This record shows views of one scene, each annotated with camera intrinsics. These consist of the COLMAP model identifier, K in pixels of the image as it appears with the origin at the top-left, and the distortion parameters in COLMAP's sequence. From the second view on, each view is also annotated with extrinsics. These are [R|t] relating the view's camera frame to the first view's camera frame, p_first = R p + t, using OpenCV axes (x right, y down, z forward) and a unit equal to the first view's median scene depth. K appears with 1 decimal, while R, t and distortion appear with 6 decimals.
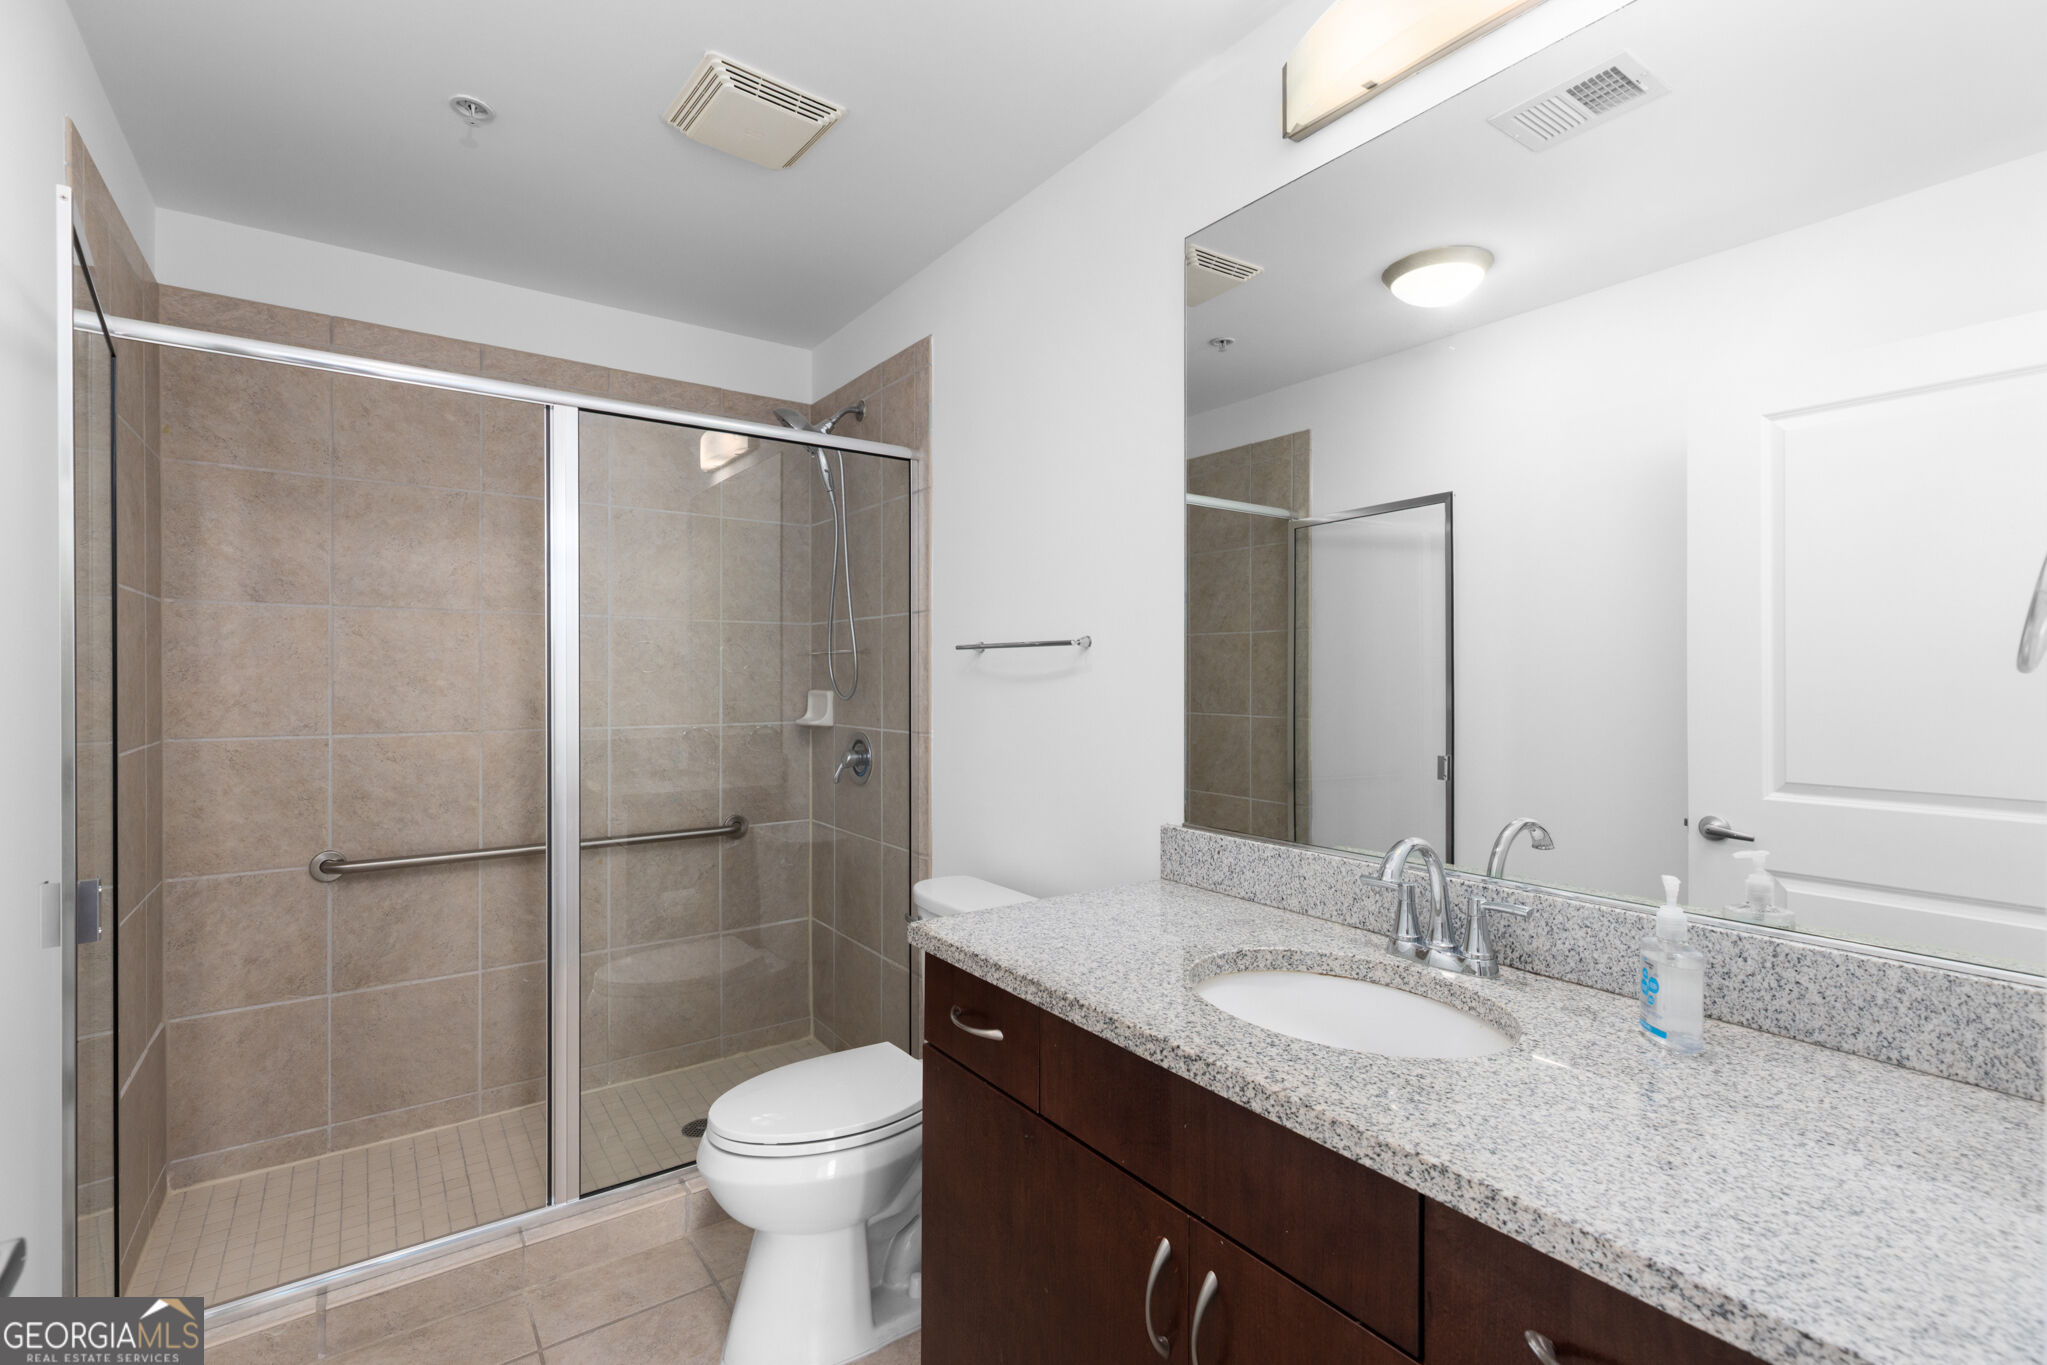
lens RADIAL K [[940.2, 0, 998.5], [0, 940.2, 687.5], [0, 0, 1]] dist [0.009119, -0.000395]
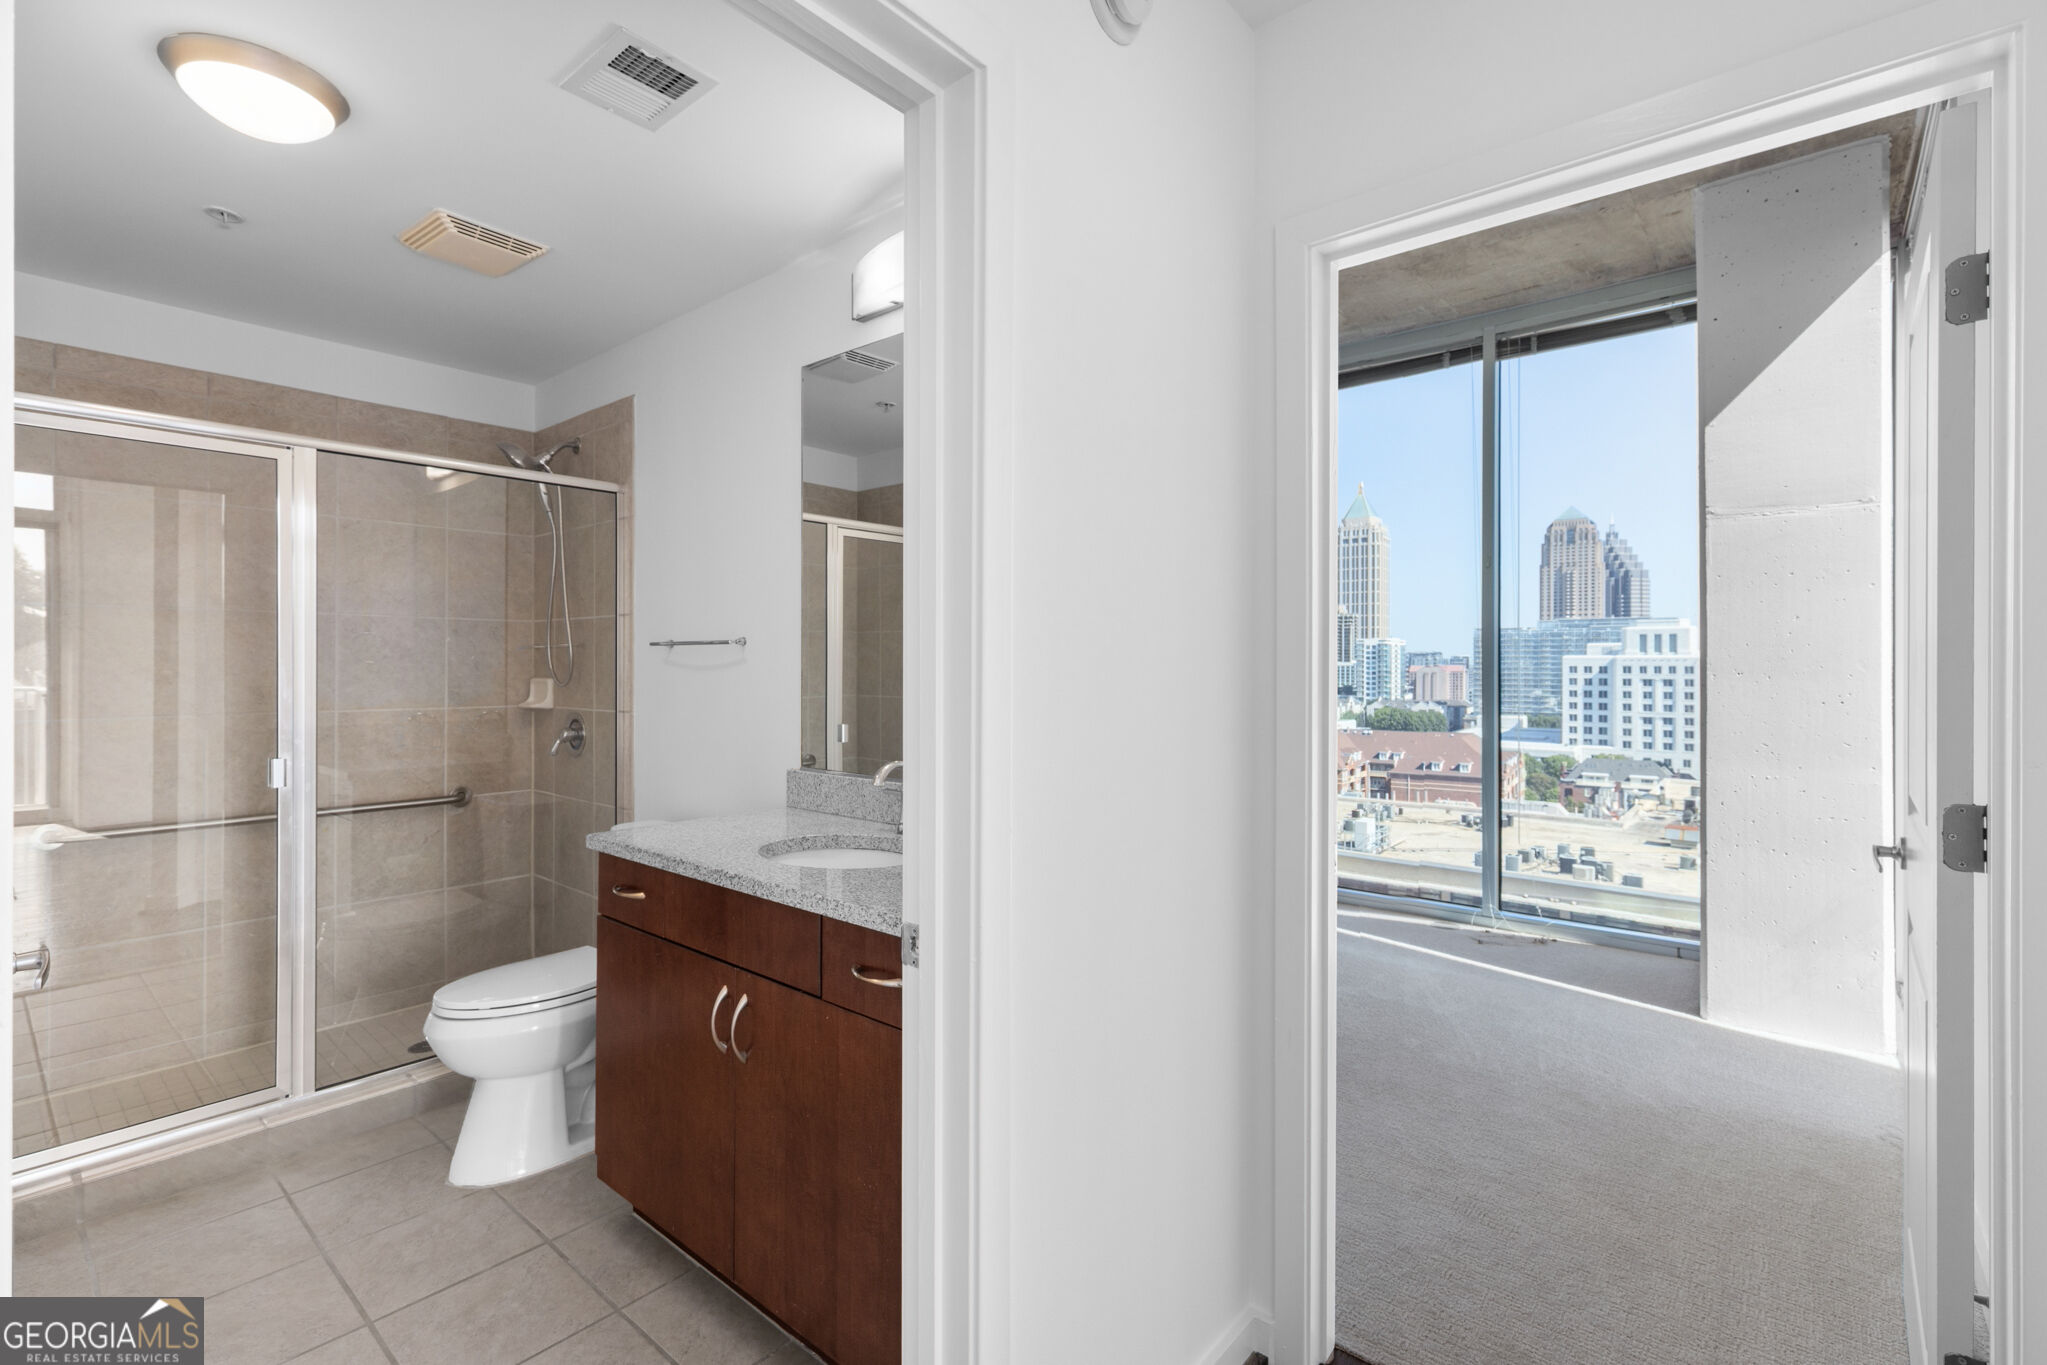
lens RADIAL K [[940.2, 0, 1011.6], [0, 940.2, 666.2], [0, 0, 1]] dist [0.009119, -0.000395]
pose [[0.968704, -0.000809, 0.248219, 0.110822], [0.003193, 0.999953, -0.009202, 0.001315], [-0.248200, 0.009706, 0.968660, -0.364135]]
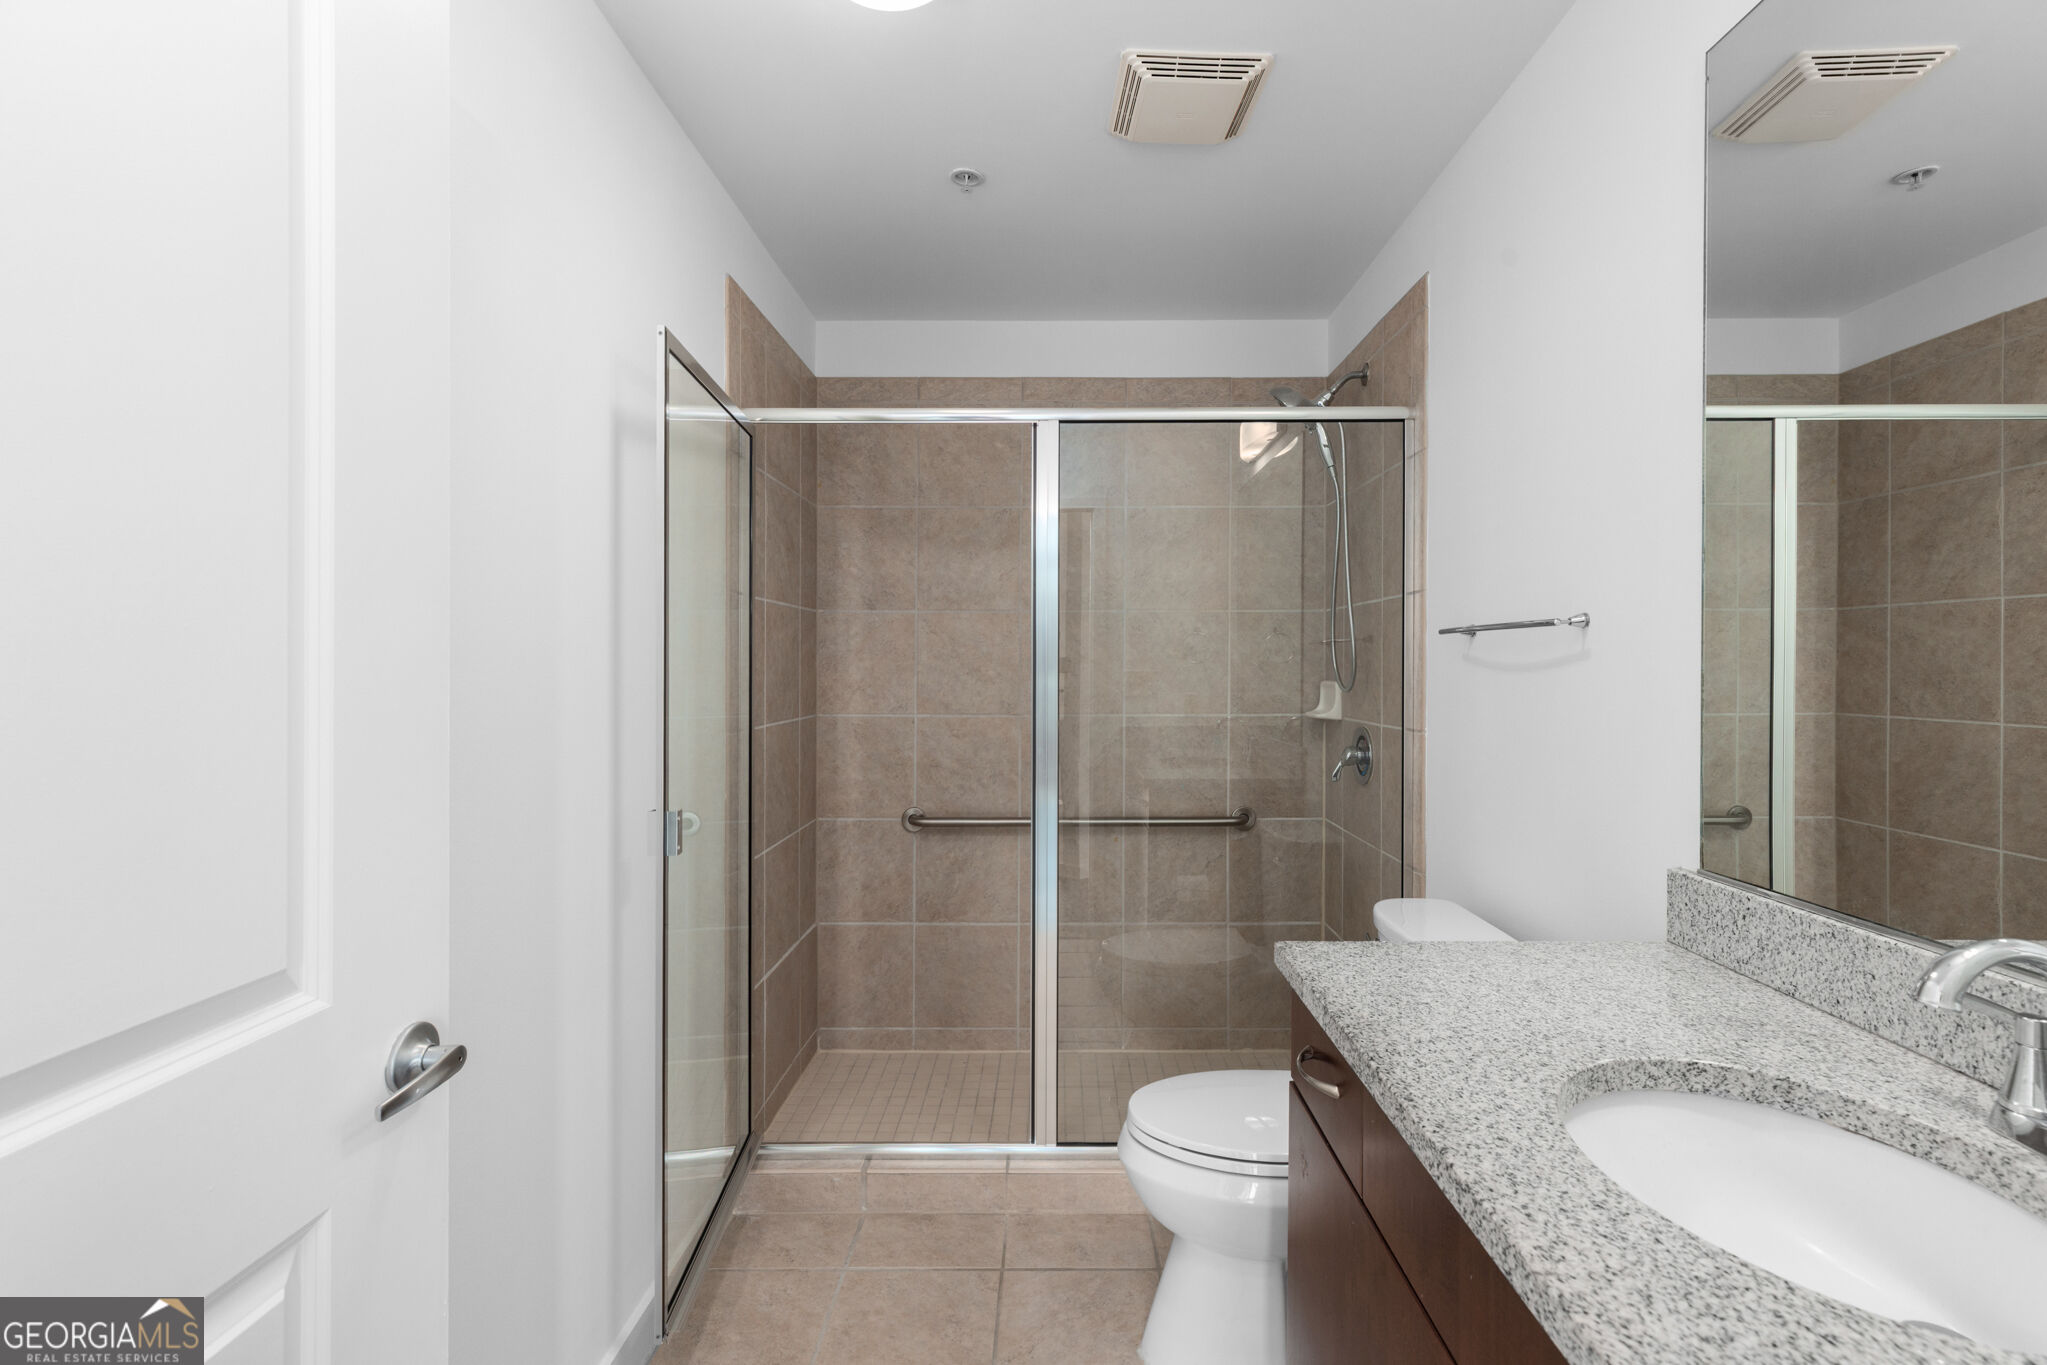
lens RADIAL K [[940.2, 0, 1037.4], [0, 940.2, 675.8], [0, 0, 1]] dist [0.009119, -0.000395]
pose [[0.814103, 0.003585, -0.580709, 0.148728], [-0.005067, 0.999987, -0.000929, 0.000017], [0.580698, 0.003699, 0.814110, 0.087441]]
